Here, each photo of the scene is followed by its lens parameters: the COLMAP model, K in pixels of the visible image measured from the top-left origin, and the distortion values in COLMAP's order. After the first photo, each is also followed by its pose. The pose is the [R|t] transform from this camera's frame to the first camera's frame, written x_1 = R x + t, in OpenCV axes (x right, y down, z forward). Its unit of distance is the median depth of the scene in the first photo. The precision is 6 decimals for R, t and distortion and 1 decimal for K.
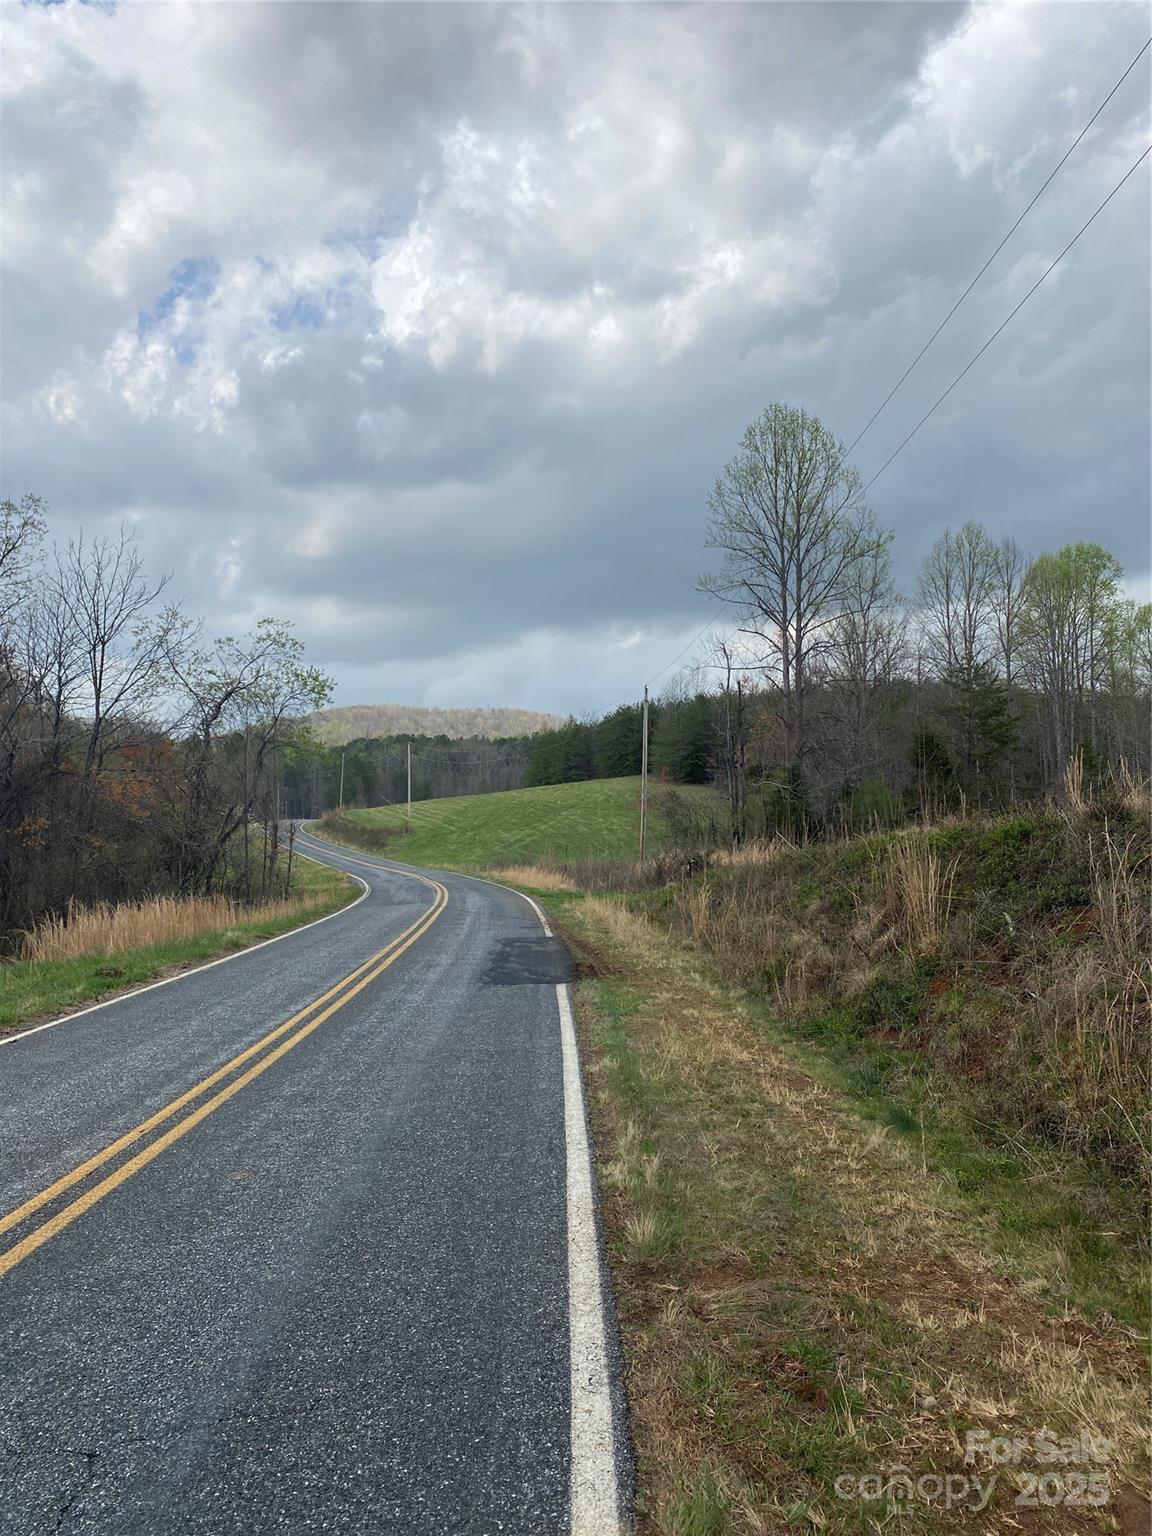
lens RADIAL K [[1160.6, 0, 576.0], [0, 1160.6, 768.0], [0, 0, 1]] dist [0.049587, -0.069240]
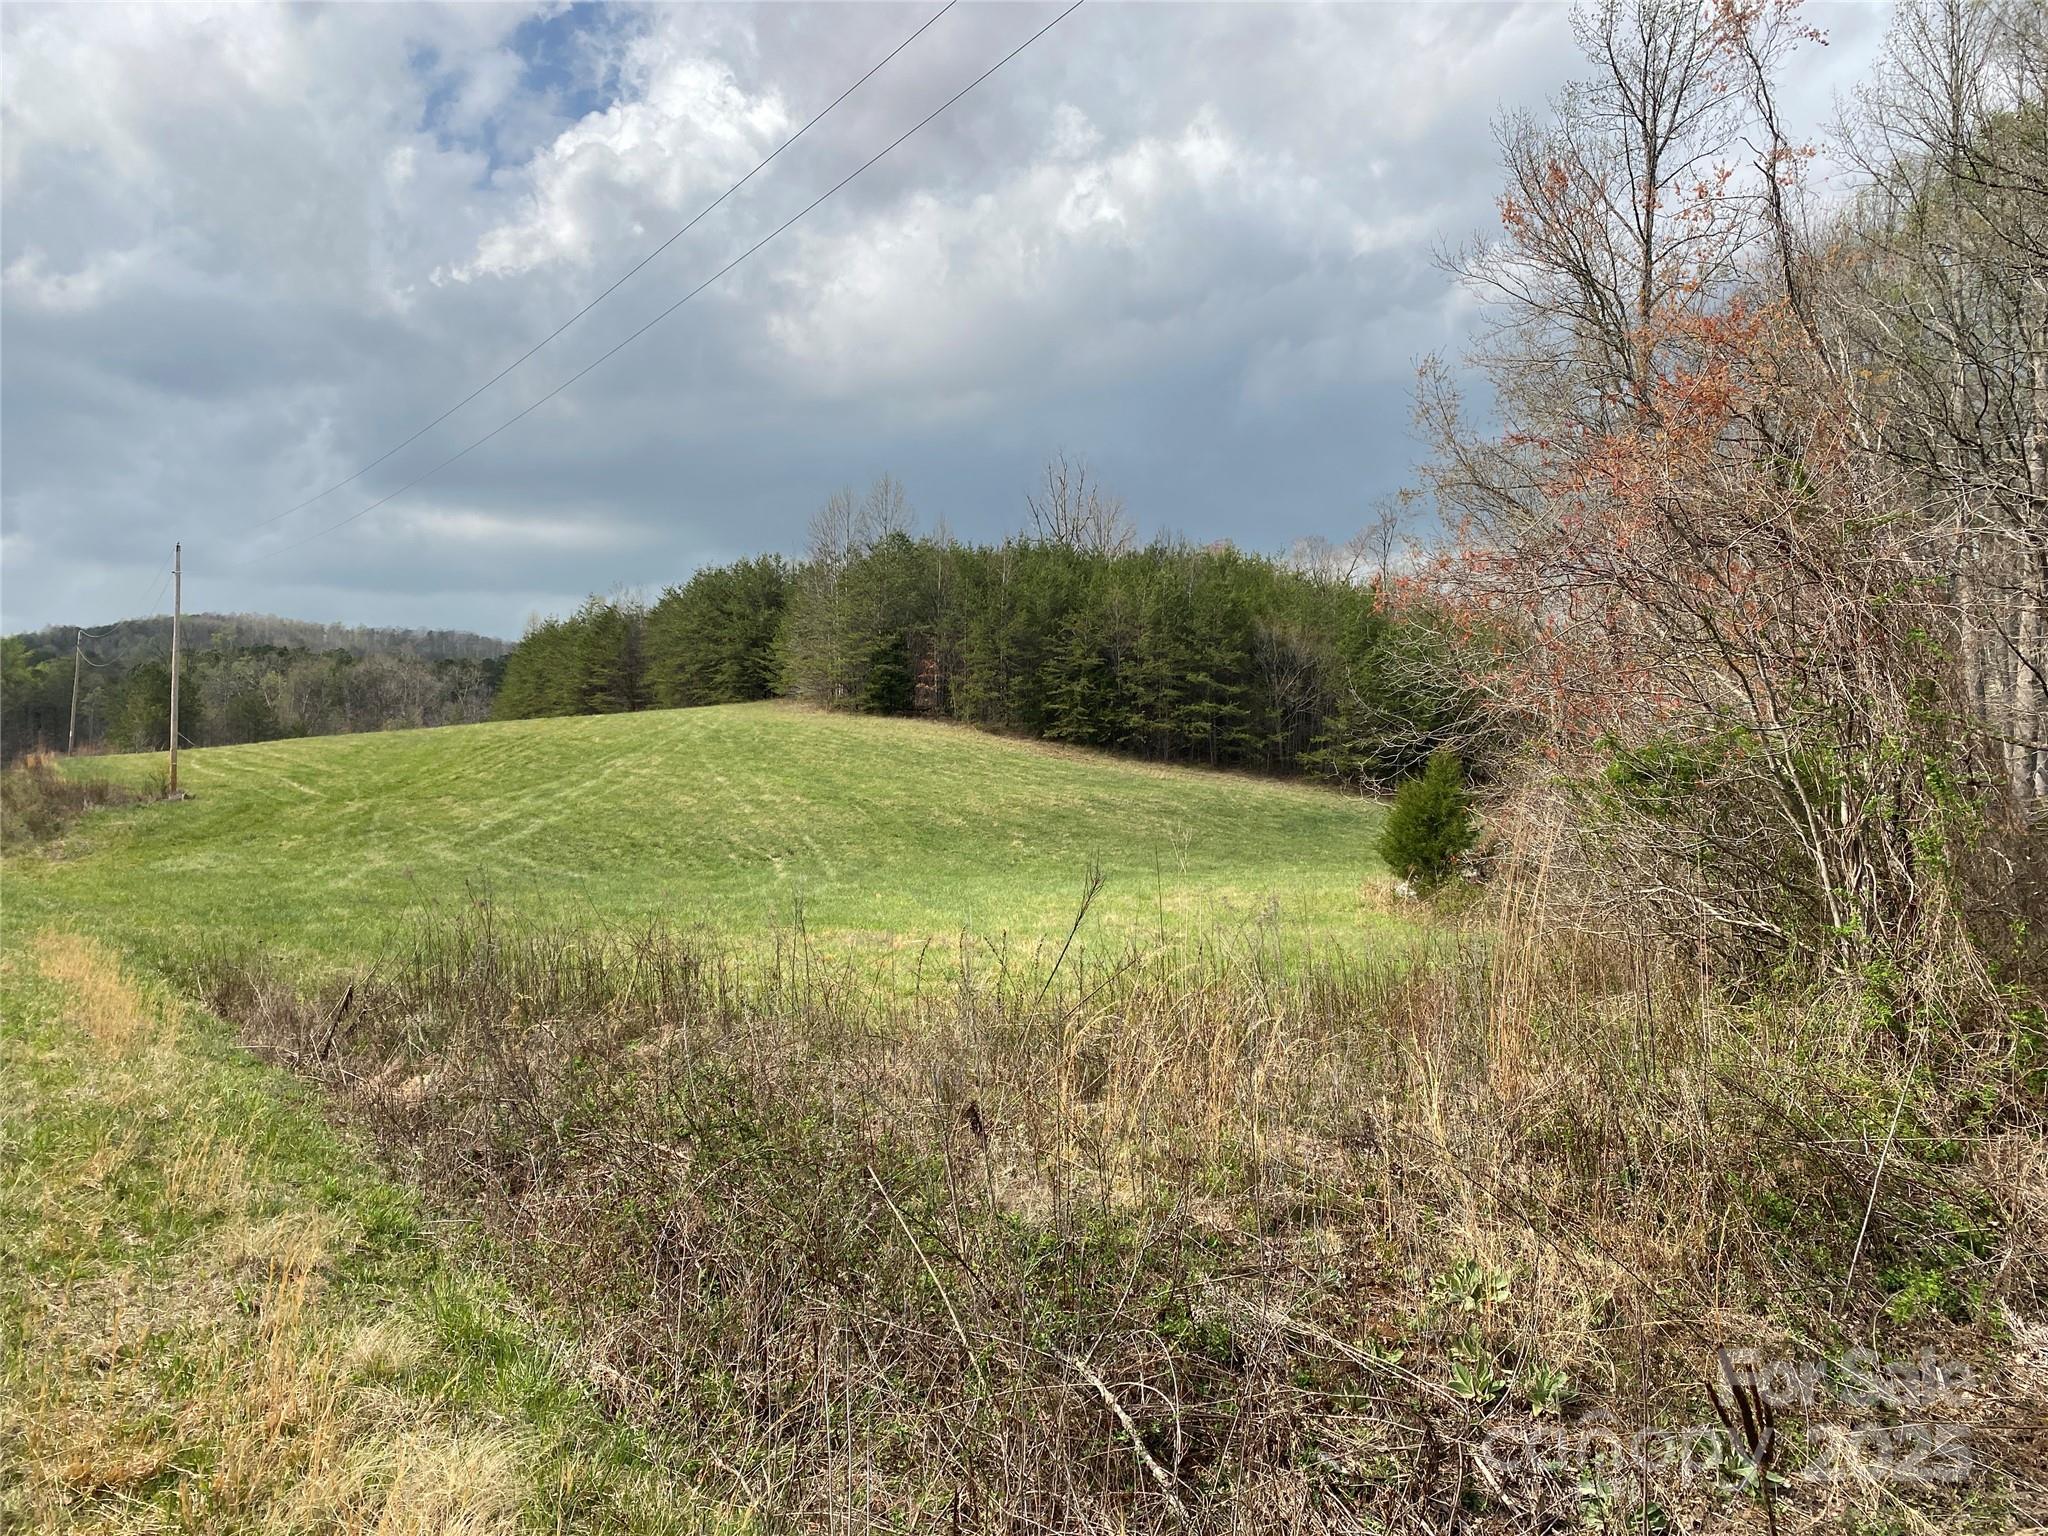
lens RADIAL K [[1535.9, 0, 1015.2], [0, 1535.9, 777.5], [0, 0, 1]] dist [0.013815, -0.038678]
pose [[0.956268, 0.032106, 0.290723, -0.028934], [-0.038485, 0.999127, 0.016252, 0.026468], [-0.289948, -0.026730, 0.956669, 0.396682]]
